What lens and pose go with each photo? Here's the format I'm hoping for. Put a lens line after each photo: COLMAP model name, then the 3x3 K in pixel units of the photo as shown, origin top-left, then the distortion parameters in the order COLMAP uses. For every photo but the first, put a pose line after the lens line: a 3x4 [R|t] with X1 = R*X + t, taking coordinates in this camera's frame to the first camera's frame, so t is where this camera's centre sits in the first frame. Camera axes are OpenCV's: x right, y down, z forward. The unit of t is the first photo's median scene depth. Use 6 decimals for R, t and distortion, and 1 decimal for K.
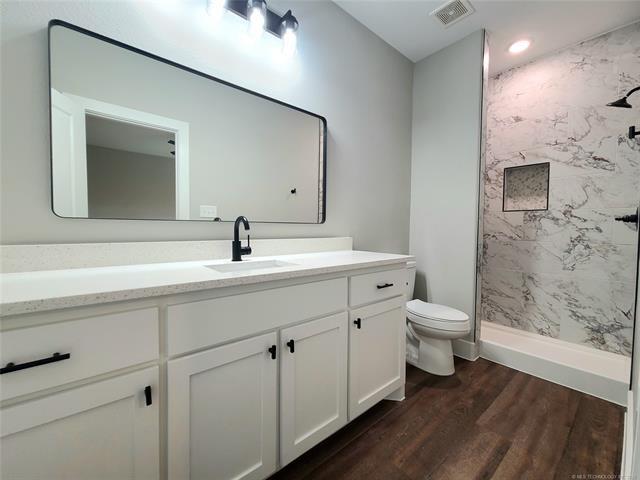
lens RADIAL K [[265.1, 0, 337.5], [0, 265.1, 245.3], [0, 0, 1]] dist [0.012767, -0.000074]
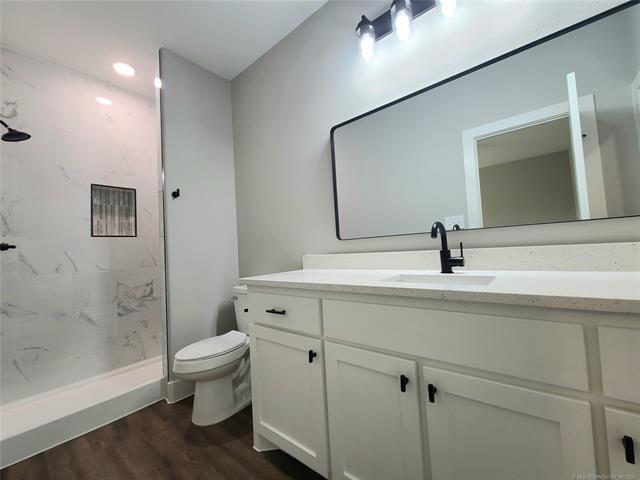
lens RADIAL K [[267.7, 0, 320.3], [0, 267.7, 236.1], [0, 0, 1]] dist [0.034255, 0.000119]
pose [[0.125887, -0.056861, -0.990414, 0.472206], [0.012635, 0.998367, -0.055712, -0.019455], [0.991964, -0.005500, 0.126399, 0.477160]]
